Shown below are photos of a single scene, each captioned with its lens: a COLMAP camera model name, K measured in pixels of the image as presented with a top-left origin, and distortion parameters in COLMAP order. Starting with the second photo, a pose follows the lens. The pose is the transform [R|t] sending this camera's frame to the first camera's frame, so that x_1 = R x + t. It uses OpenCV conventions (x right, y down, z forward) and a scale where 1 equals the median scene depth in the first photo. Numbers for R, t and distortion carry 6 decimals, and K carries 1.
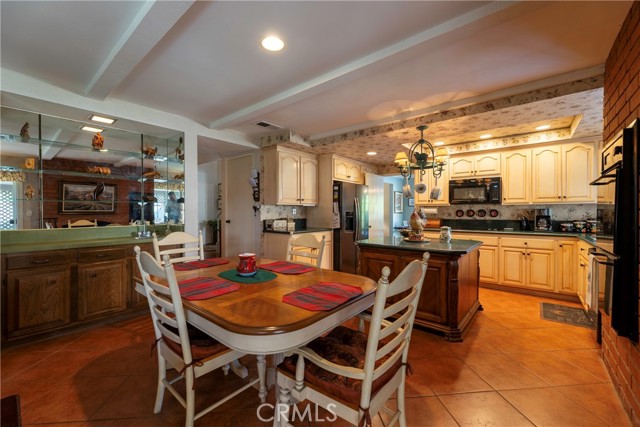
lens RADIAL K [[263.9, 0, 320.0], [0, 263.9, 213.5], [0, 0, 1]] dist [-0.000946, -0.000035]
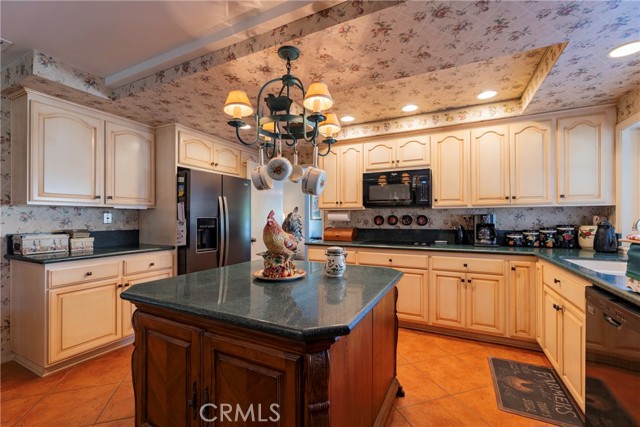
lens RADIAL K [[278.5, 0, 294.0], [0, 278.5, 216.3], [0, 0, 1]] dist [-0.000143, -0.000171]
pose [[0.989138, 0.000450, 0.146987, 0.224654], [0.001483, 0.999914, -0.013040, -0.003001], [-0.146980, 0.013117, 0.989052, 0.333494]]
